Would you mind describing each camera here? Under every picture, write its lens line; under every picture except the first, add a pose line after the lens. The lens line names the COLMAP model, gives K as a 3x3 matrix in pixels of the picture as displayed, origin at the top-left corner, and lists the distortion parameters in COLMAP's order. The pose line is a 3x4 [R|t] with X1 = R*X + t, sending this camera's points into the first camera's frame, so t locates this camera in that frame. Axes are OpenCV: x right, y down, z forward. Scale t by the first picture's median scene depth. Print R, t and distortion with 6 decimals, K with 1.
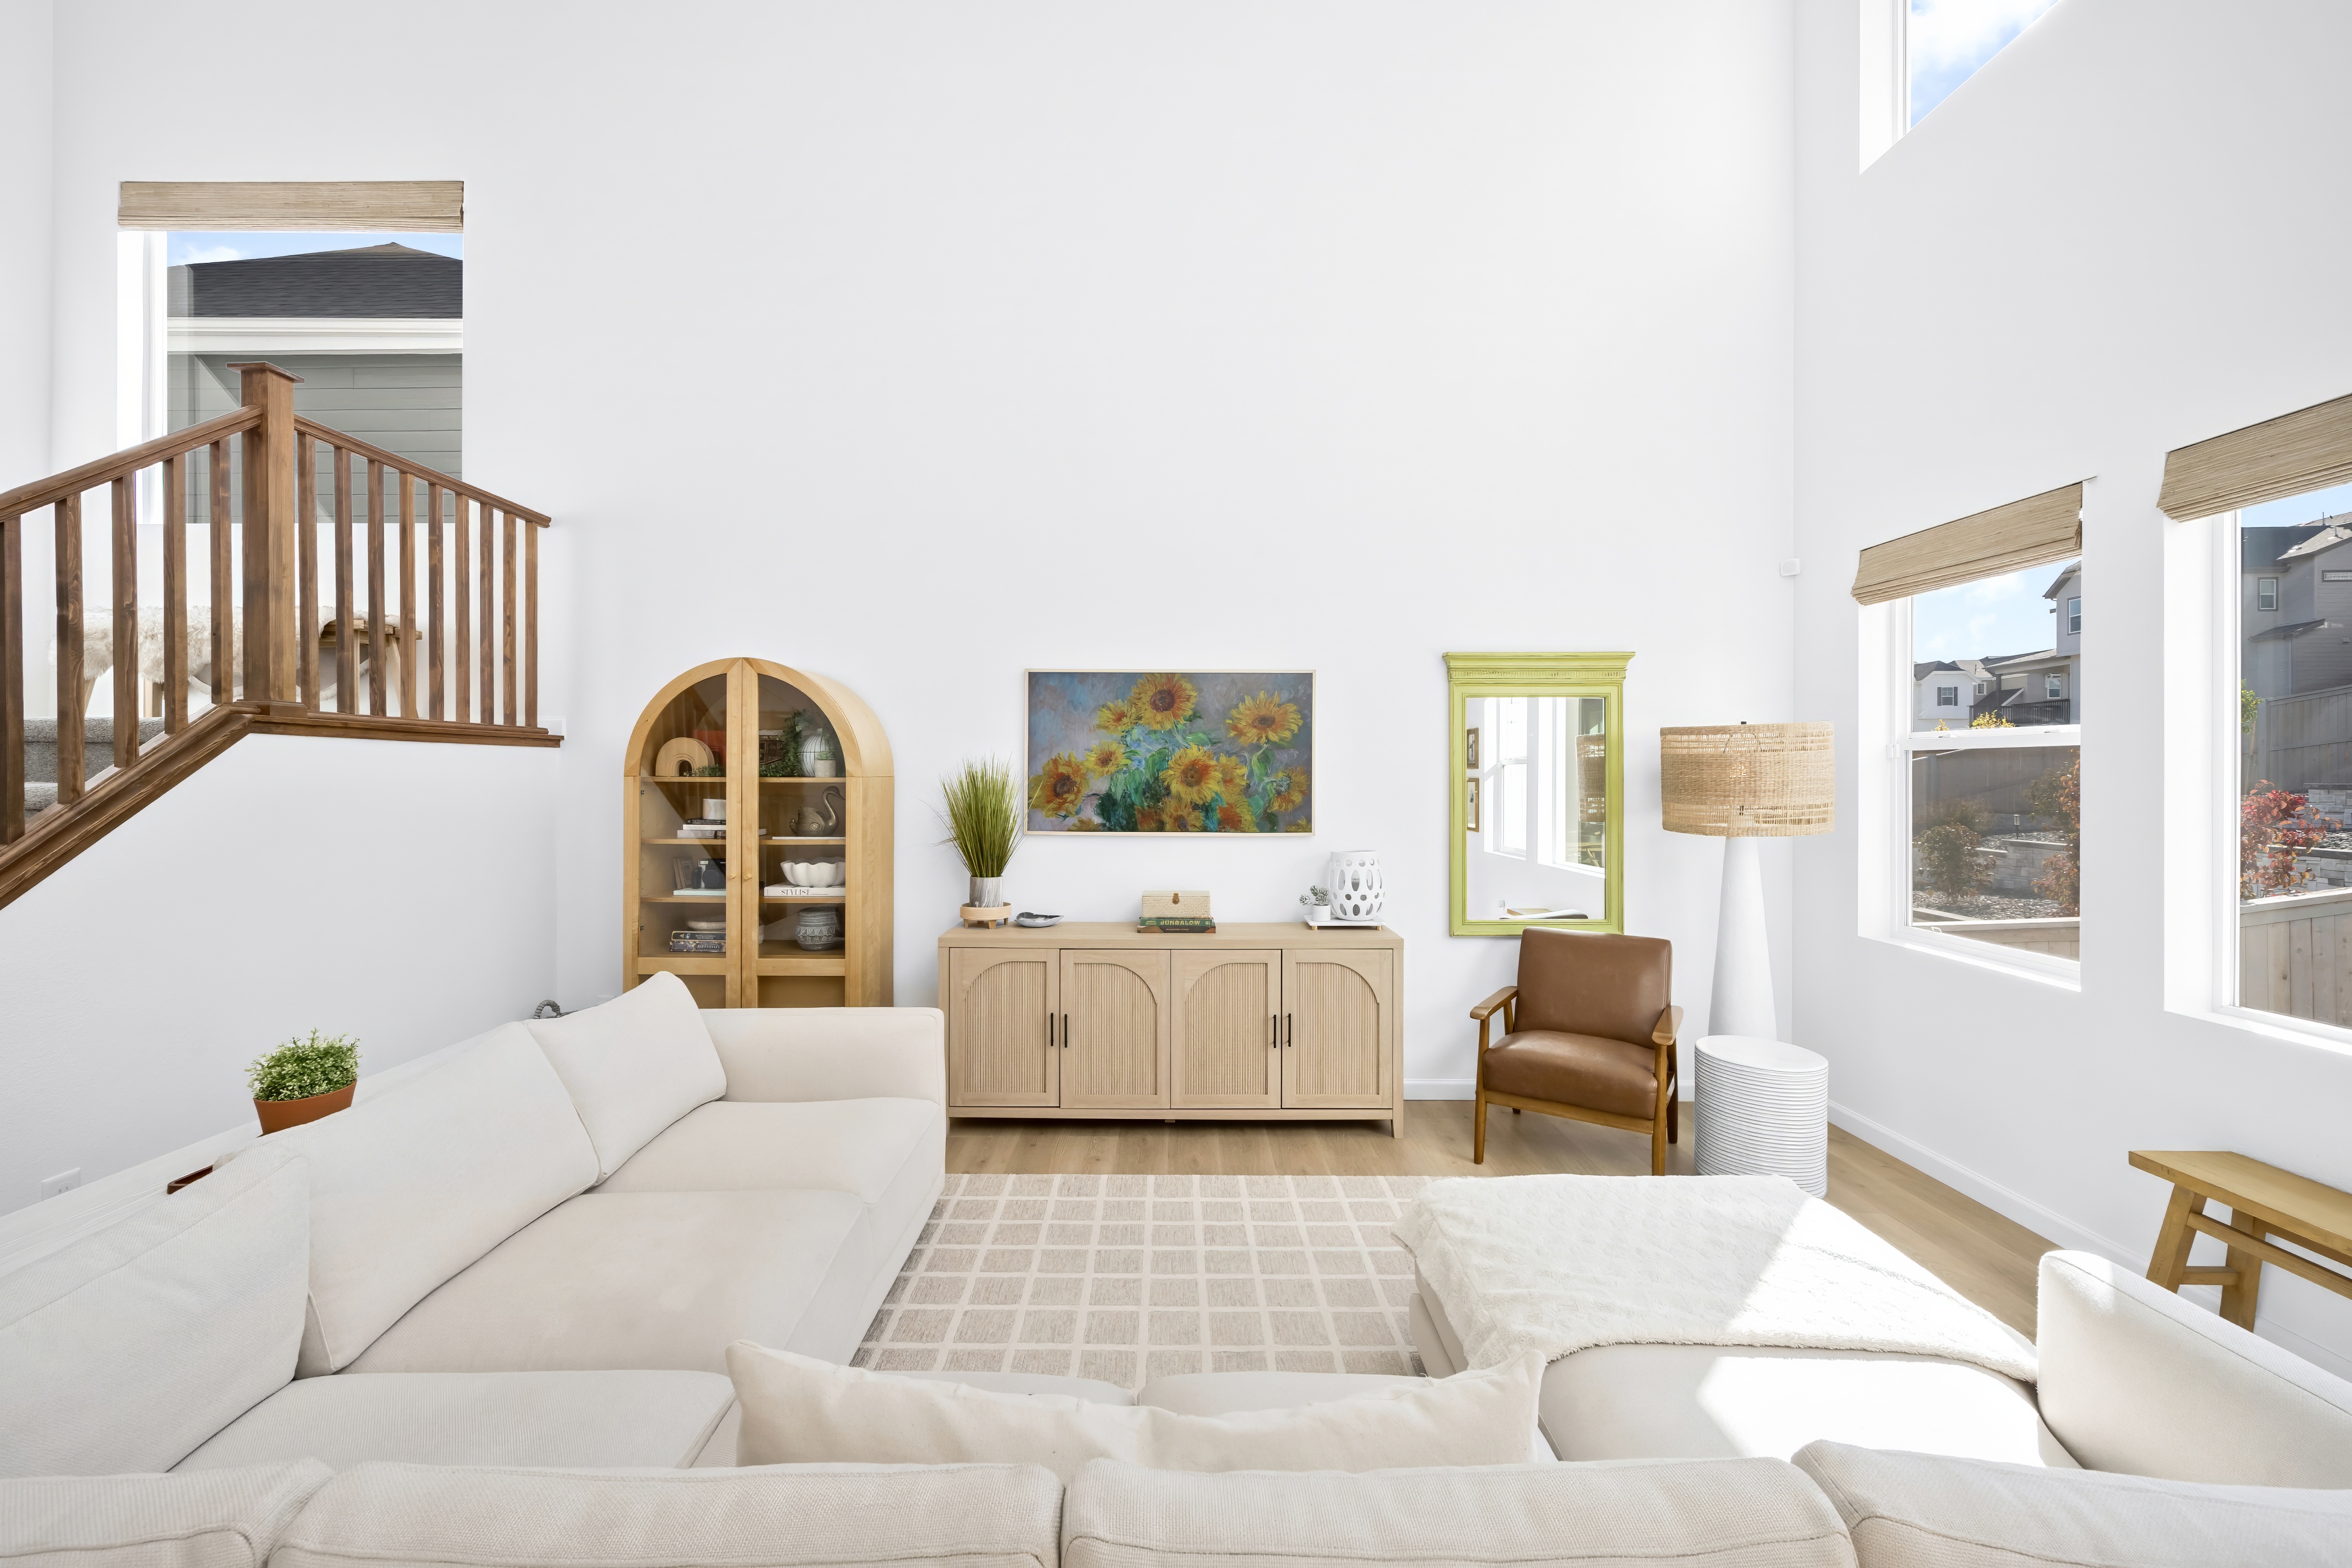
lens RADIAL K [[930.1, 0, 1176.0], [0, 930.1, 784.0], [0, 0, 1]] dist [-0.000029, -0.000277]
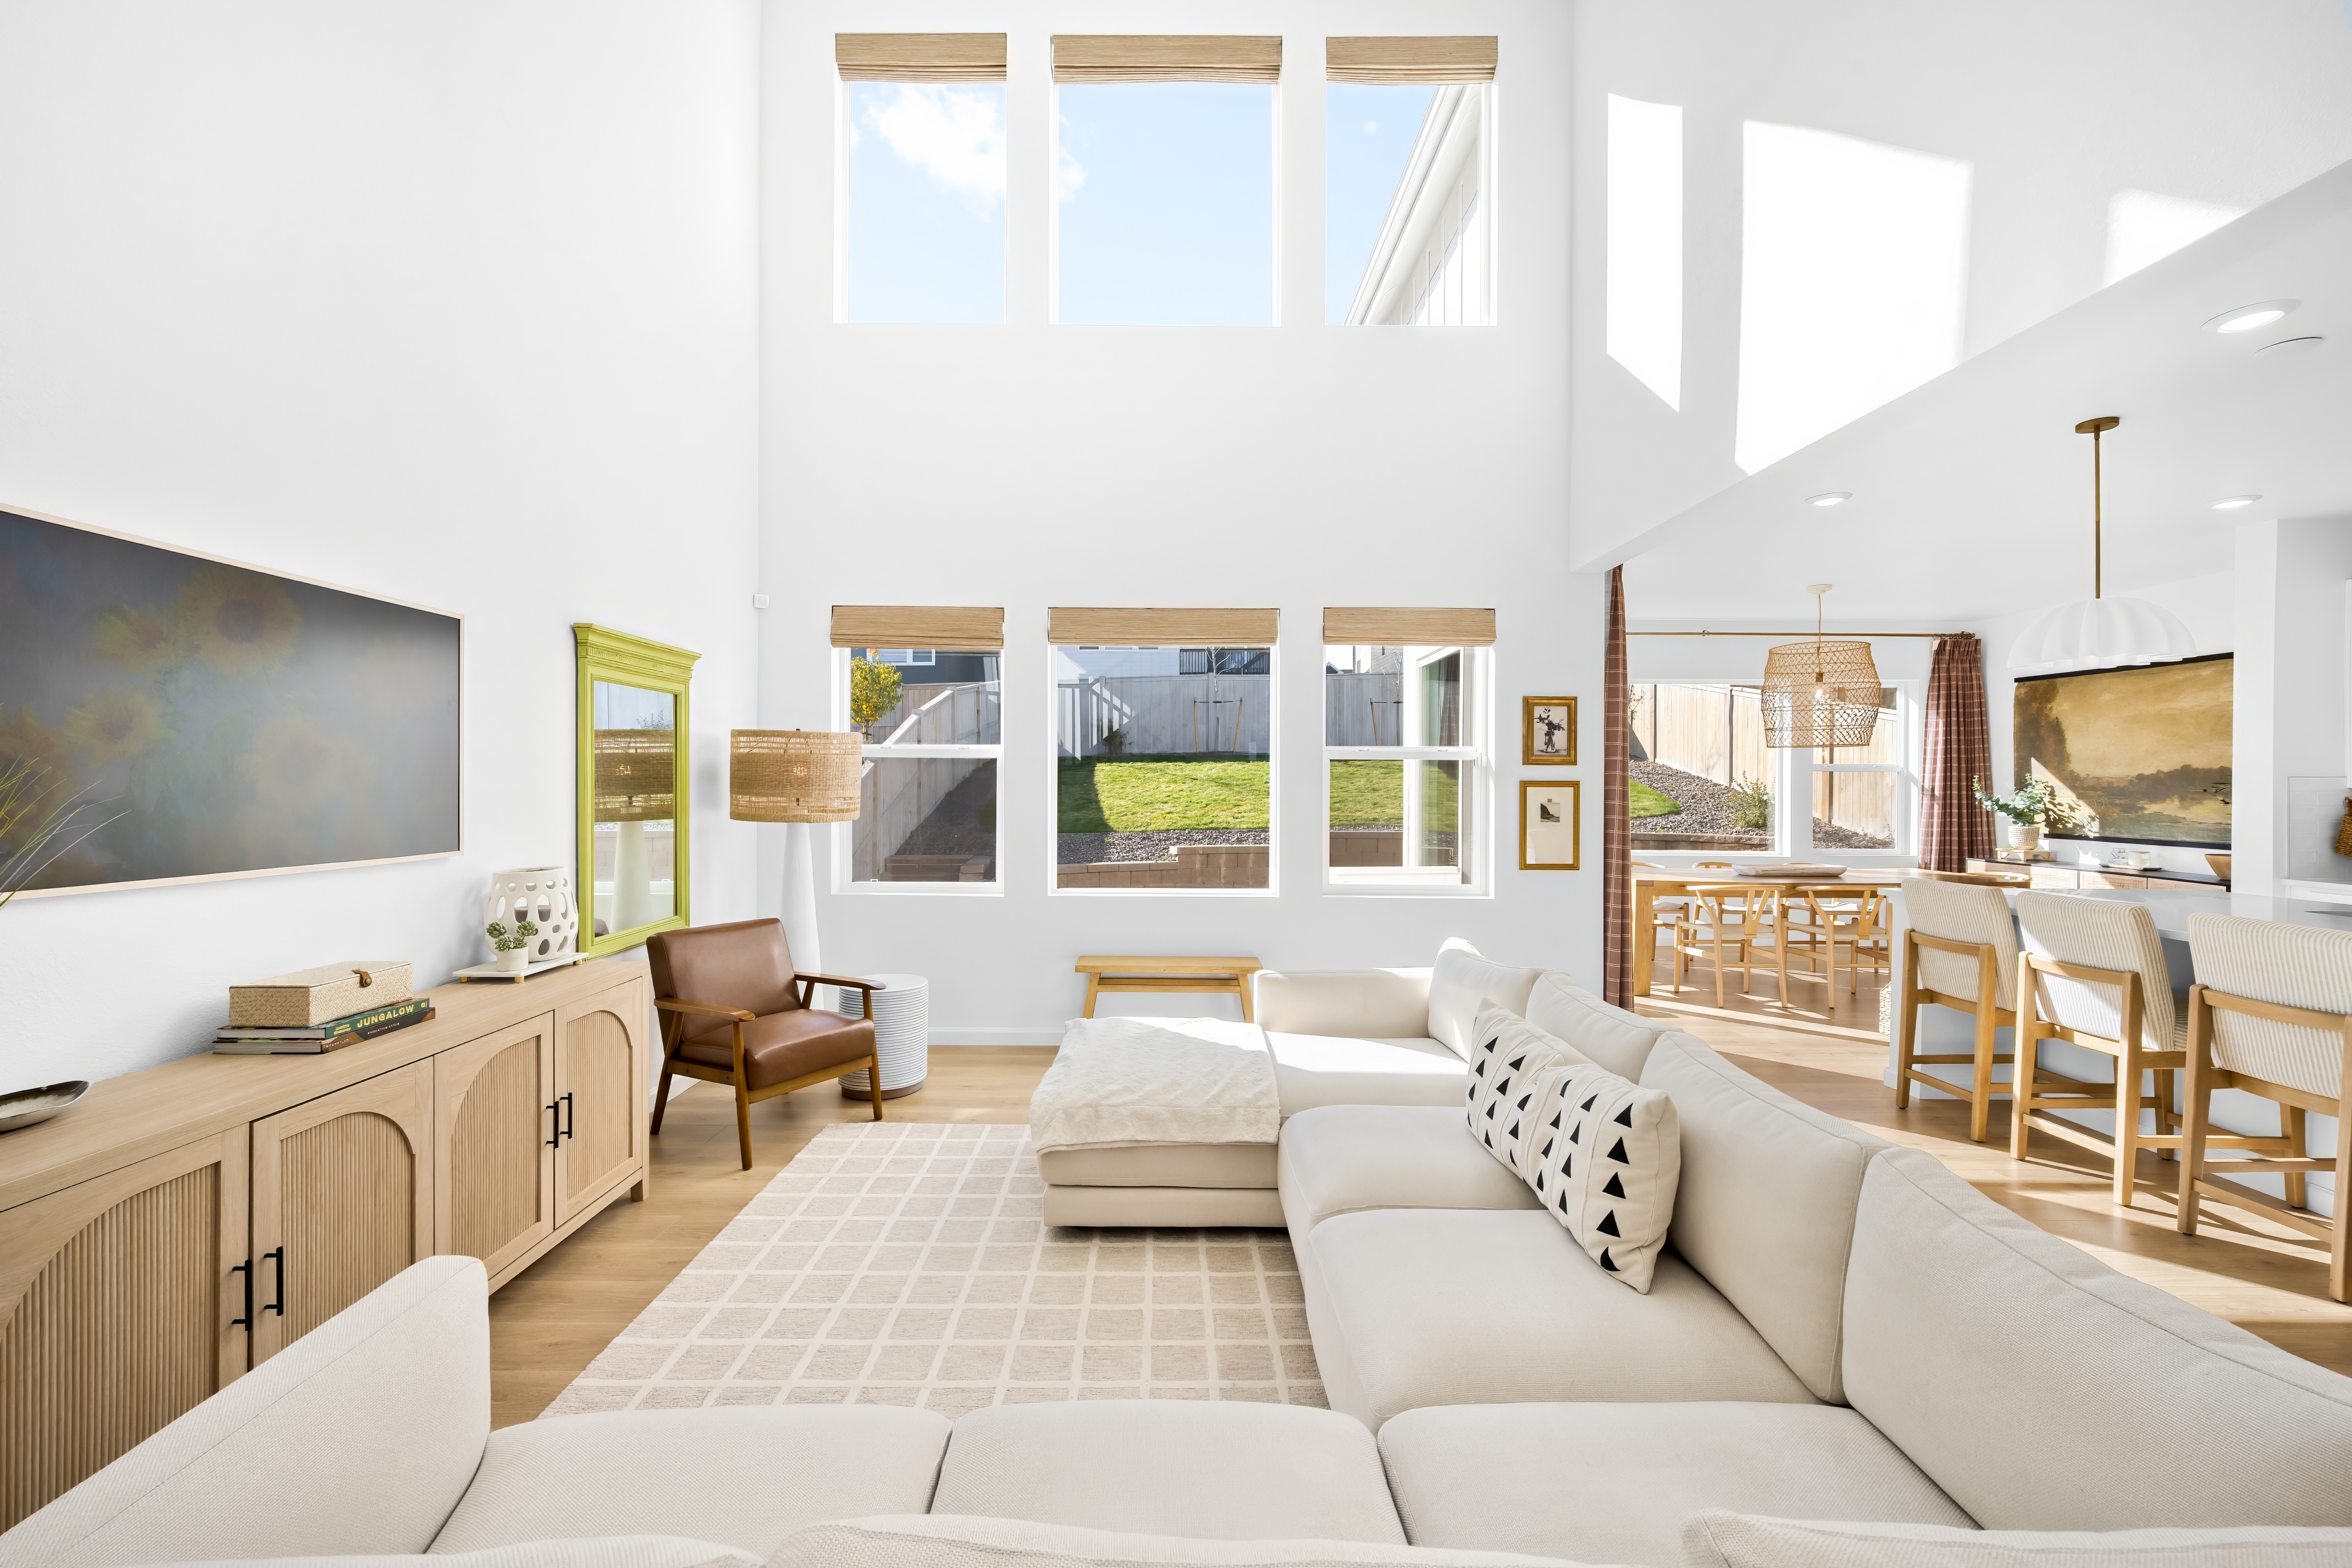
lens RADIAL K [[930.1, 0, 1176.0], [0, 930.1, 784.0], [0, 0, 1]] dist [-0.000029, -0.000277]
pose [[-0.004838, -0.002780, 0.999984, -0.550375], [0.006886, 0.999972, 0.002813, 0.004415], [-0.999965, 0.006899, -0.004819, 0.472774]]
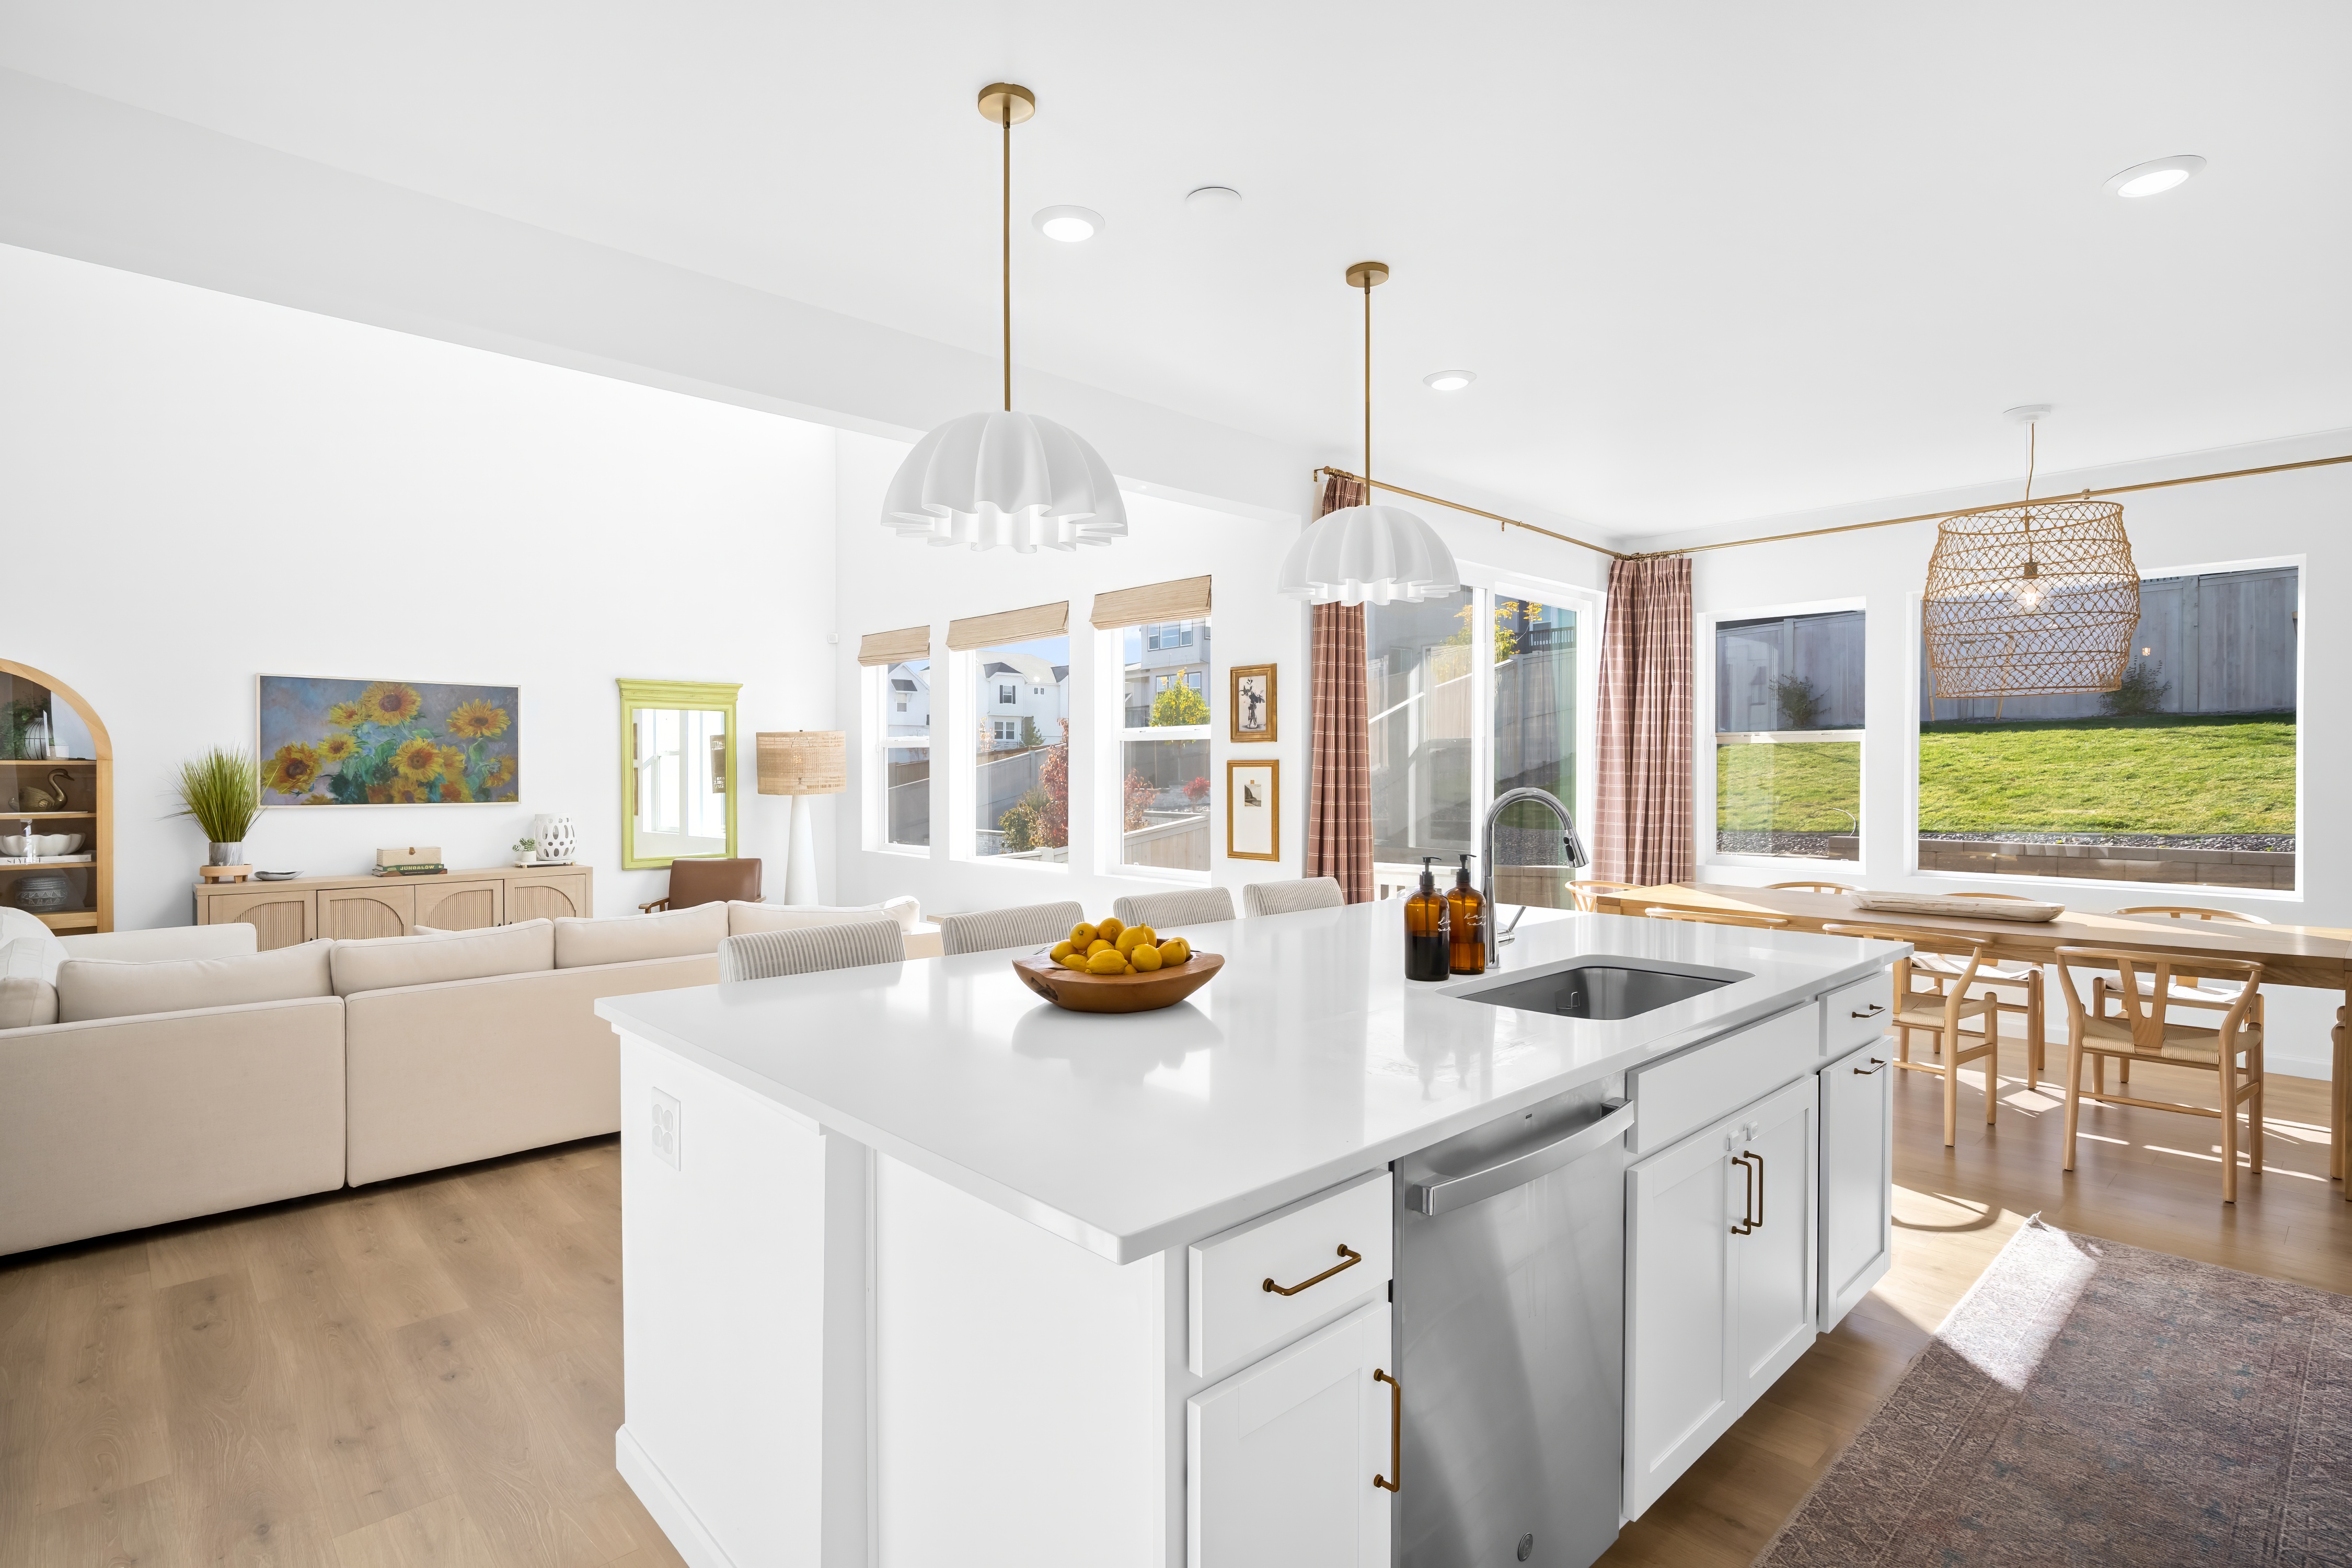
lens RADIAL K [[1171.4, 0, 1176.0], [0, 1171.4, 784.0], [0, 0, 1]] dist [-0.003970, 0.000059]
pose [[0.729795, -0.010130, 0.683591, -0.335126], [0.010216, 0.999940, 0.003910, 0.029001], [-0.683589, 0.004130, 0.729855, -0.962332]]
